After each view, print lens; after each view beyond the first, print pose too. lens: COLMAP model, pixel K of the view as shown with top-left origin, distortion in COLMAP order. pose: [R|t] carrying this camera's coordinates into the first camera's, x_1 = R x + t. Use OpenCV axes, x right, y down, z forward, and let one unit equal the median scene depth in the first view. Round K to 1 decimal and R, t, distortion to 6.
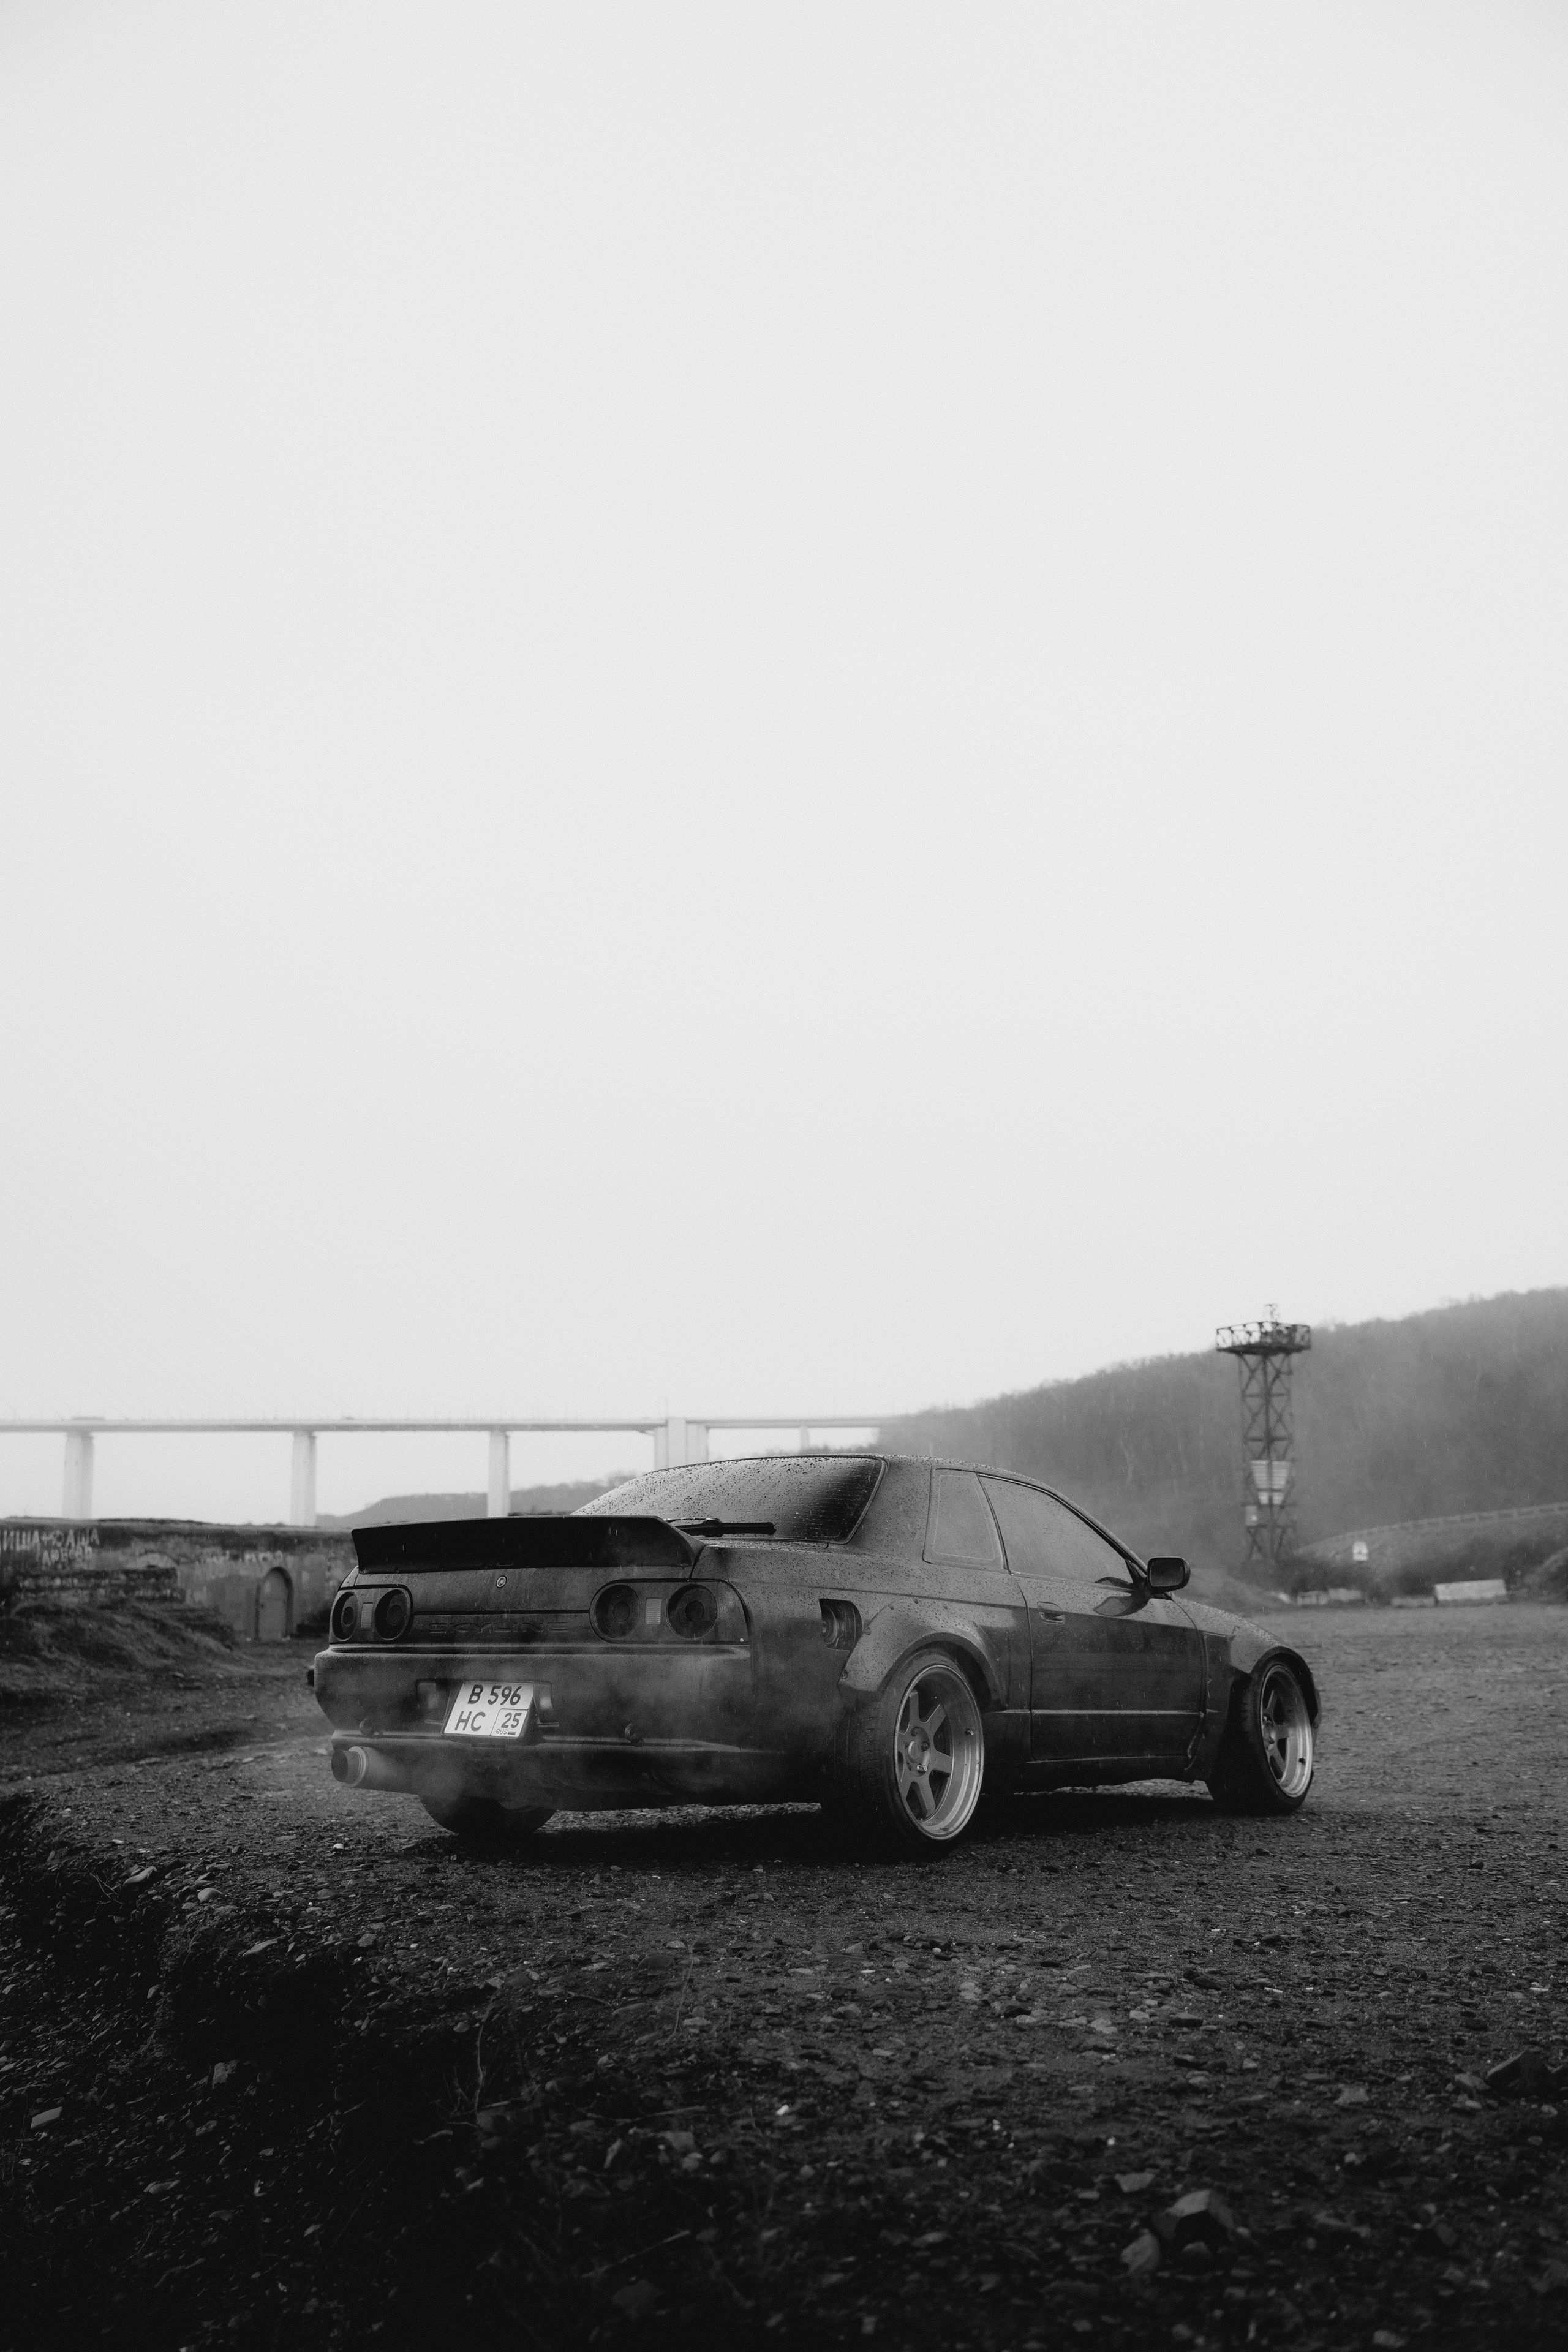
lens RADIAL K [[2211.4, 0, 784.2], [0, 2211.4, 1239.0], [0, 0, 1]] dist [0.016240, 0.000000]
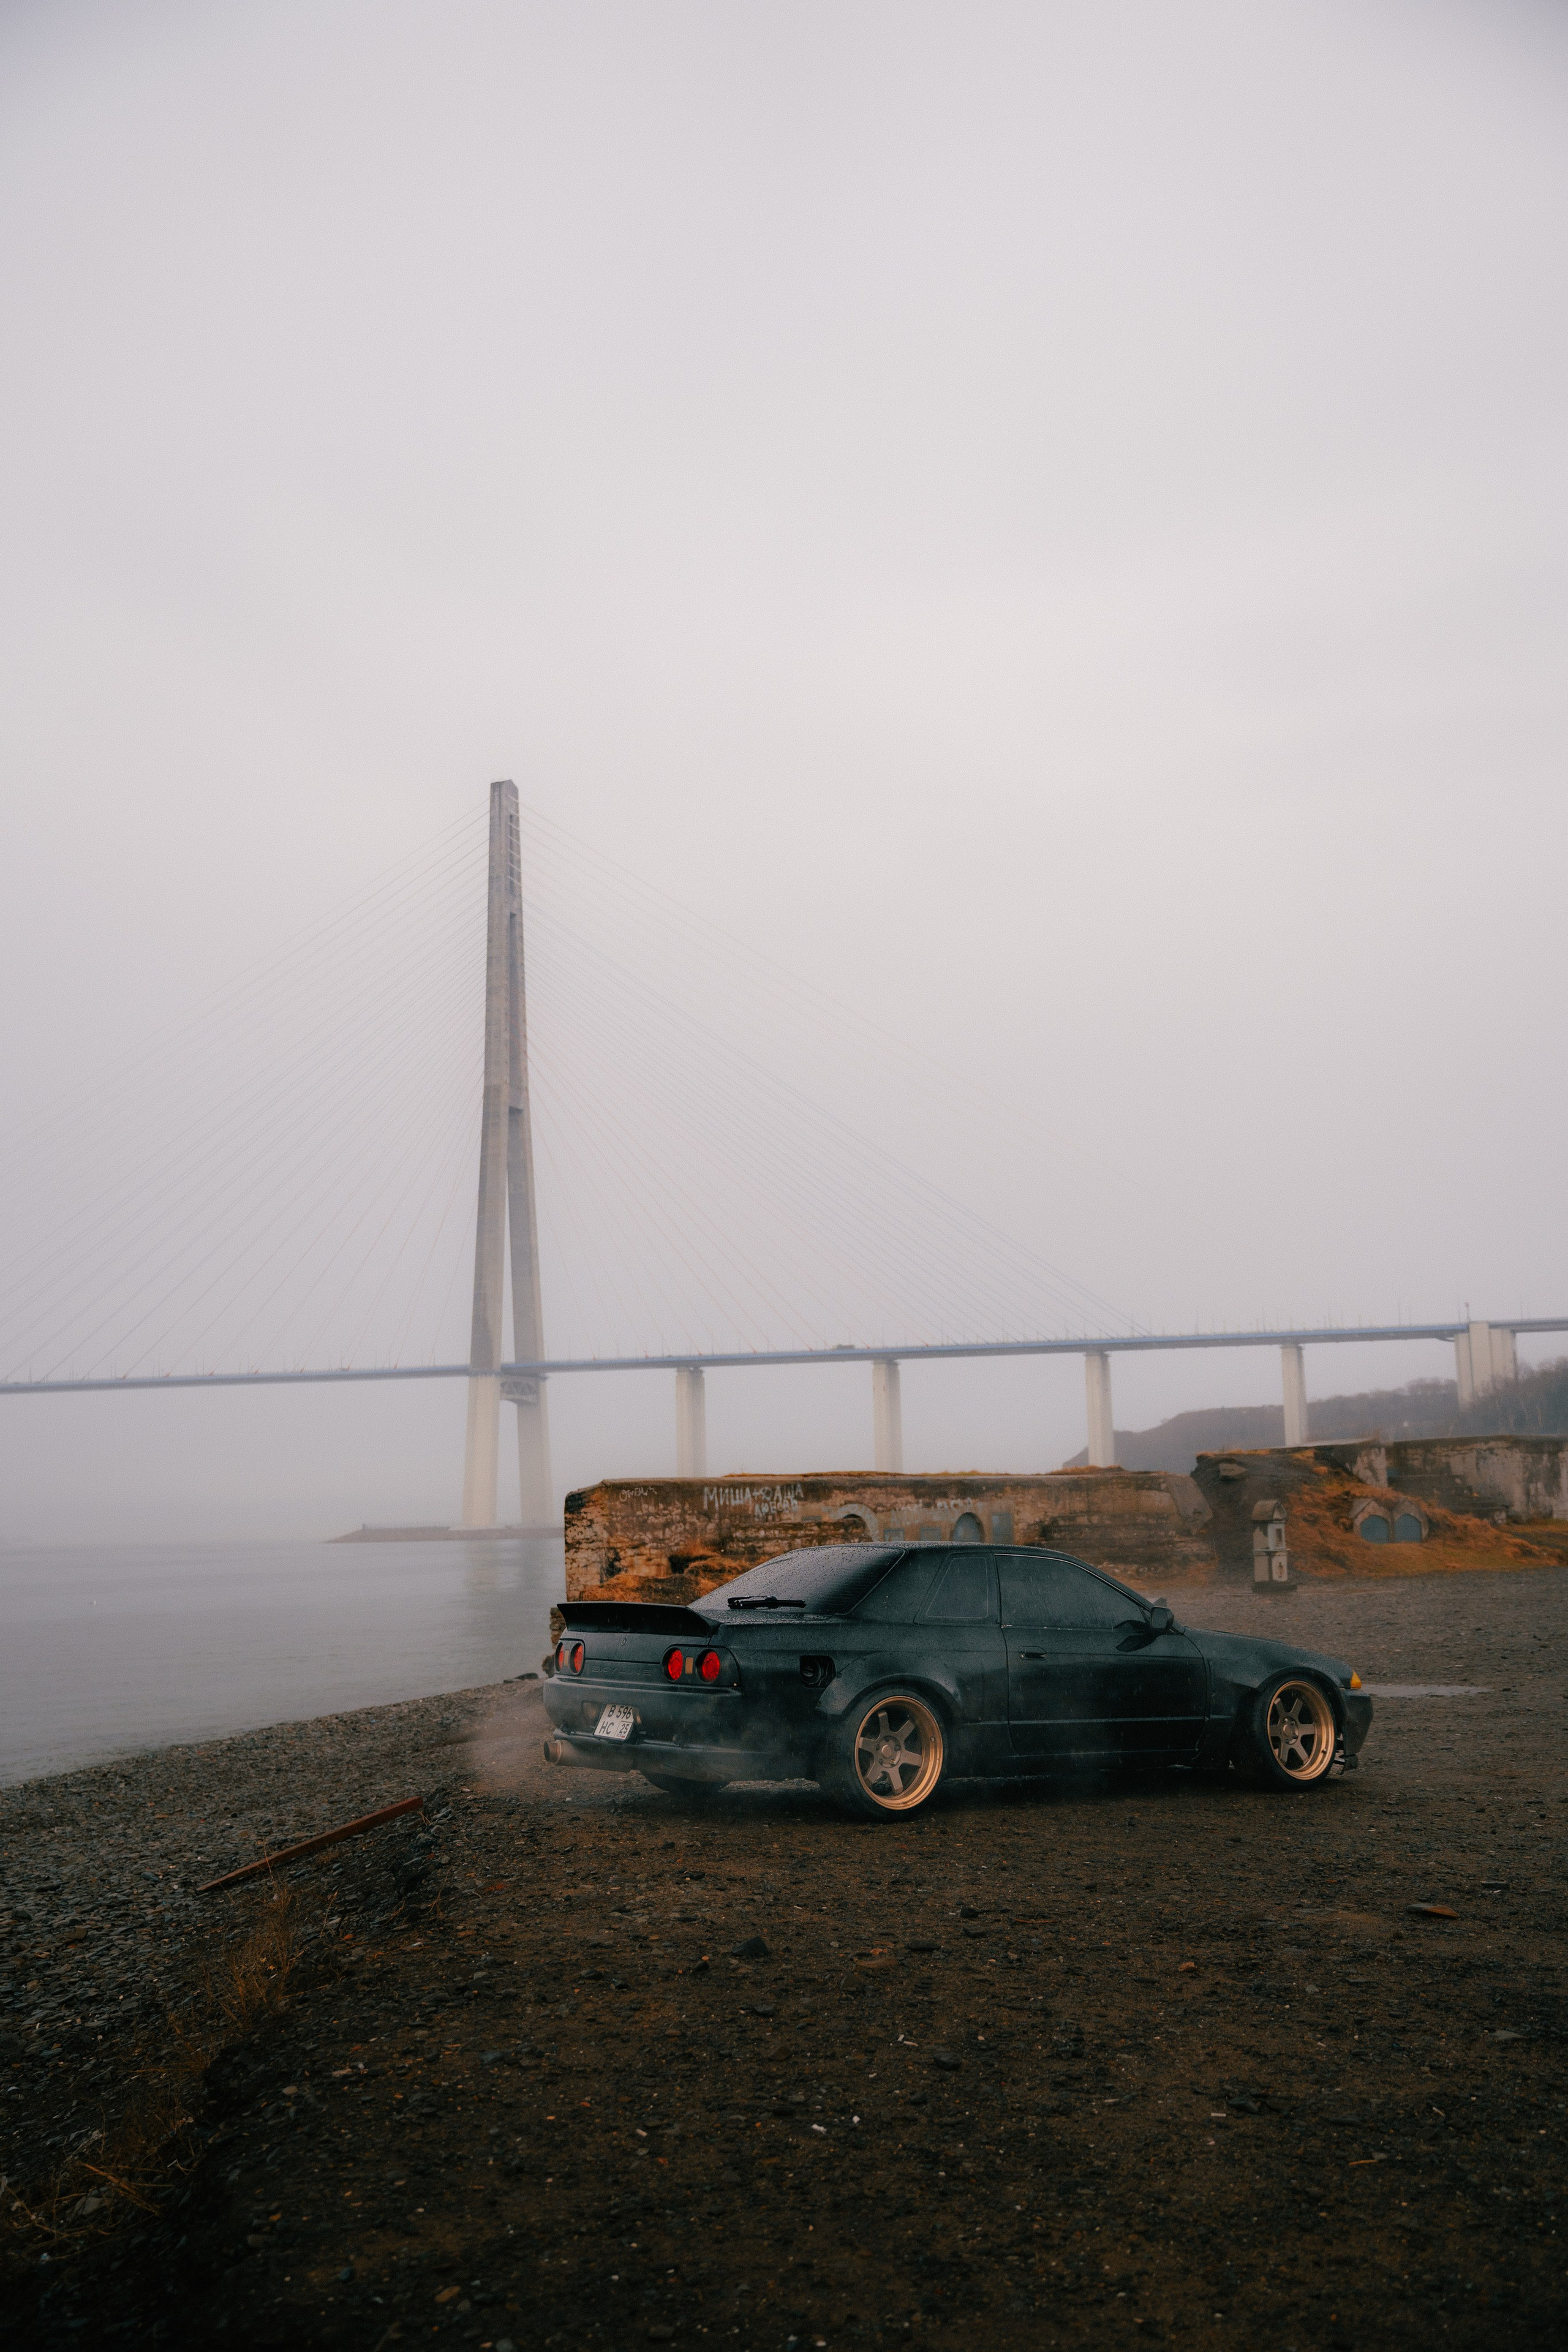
lens RADIAL K [[2211.4, 0, 775.0], [0, 2211.4, 1191.8], [0, 0, 1]] dist [0.016240, 0.000000]
pose [[0.936508, -0.062667, -0.345000, 0.431474], [0.068322, 0.997654, 0.004243, -0.133773], [0.343924, -0.027545, 0.938593, -0.364623]]
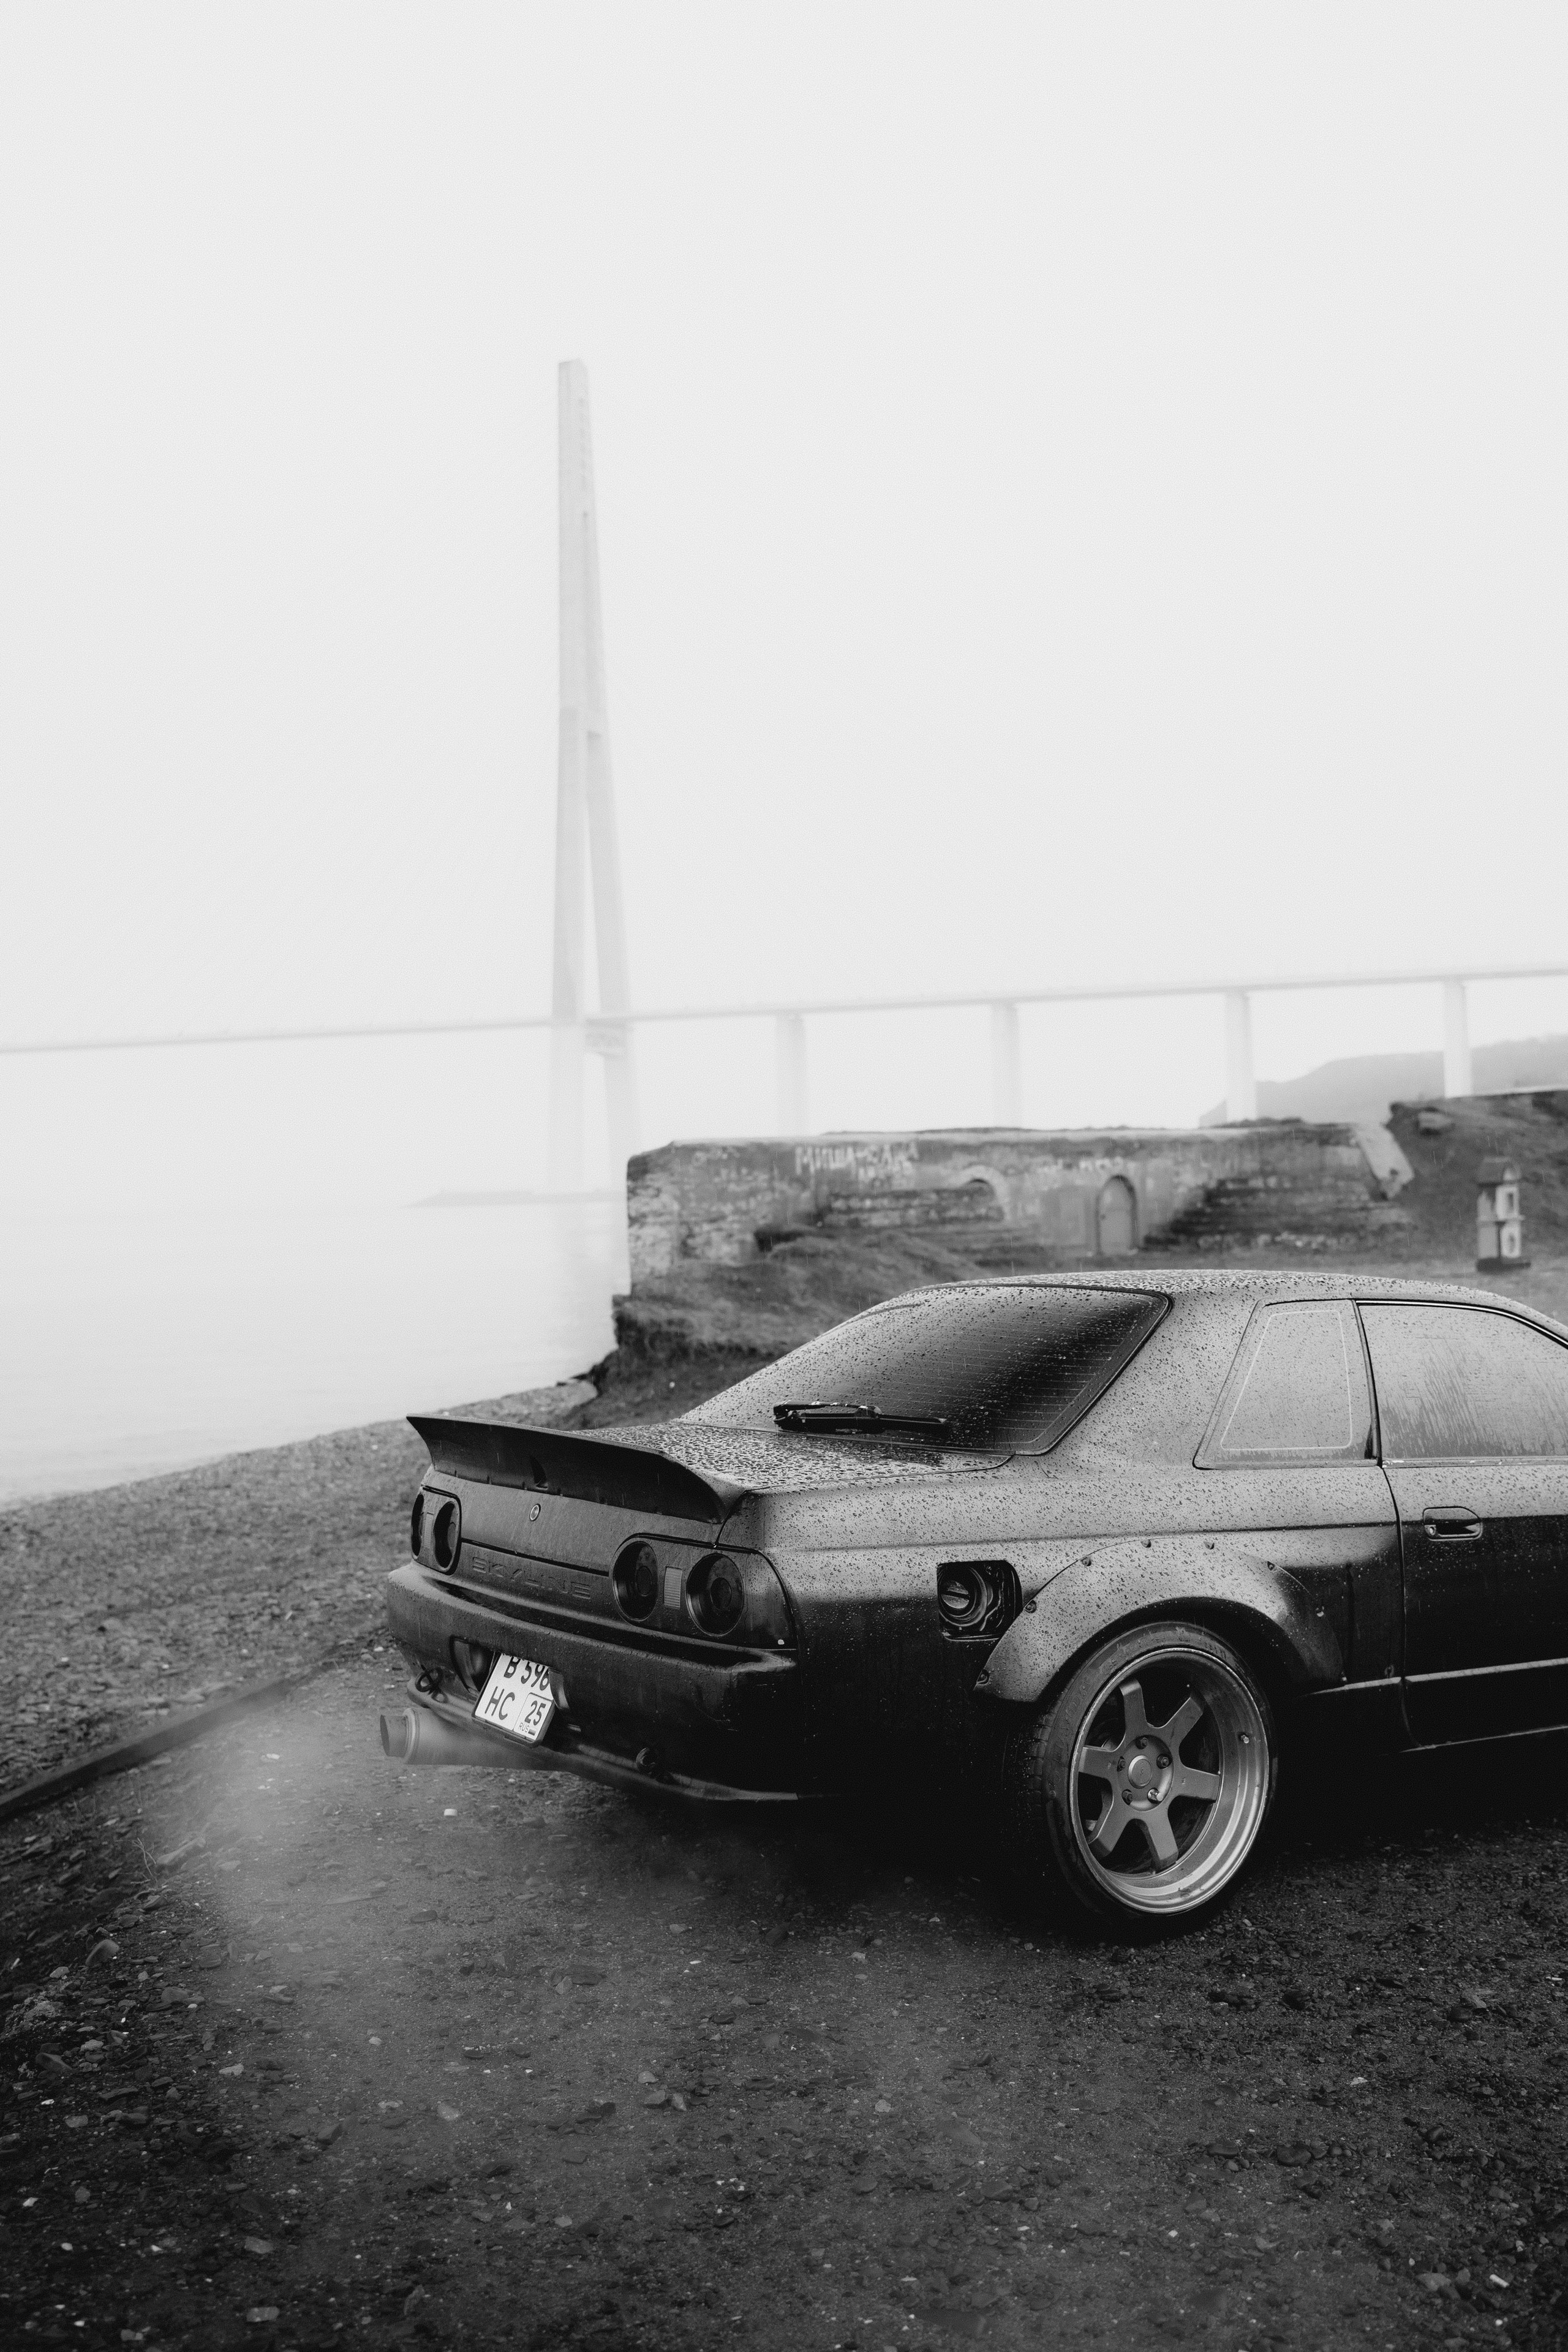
lens RADIAL K [[2420.4, 0, 788.2], [0, 2420.4, 1138.4], [0, 0, 1]] dist [0.026231, 0.000000]
pose [[0.921702, -0.025336, -0.387070, 0.197009], [0.081970, 0.988052, 0.130515, -0.046099], [0.379138, -0.152024, 0.912767, 0.263342]]
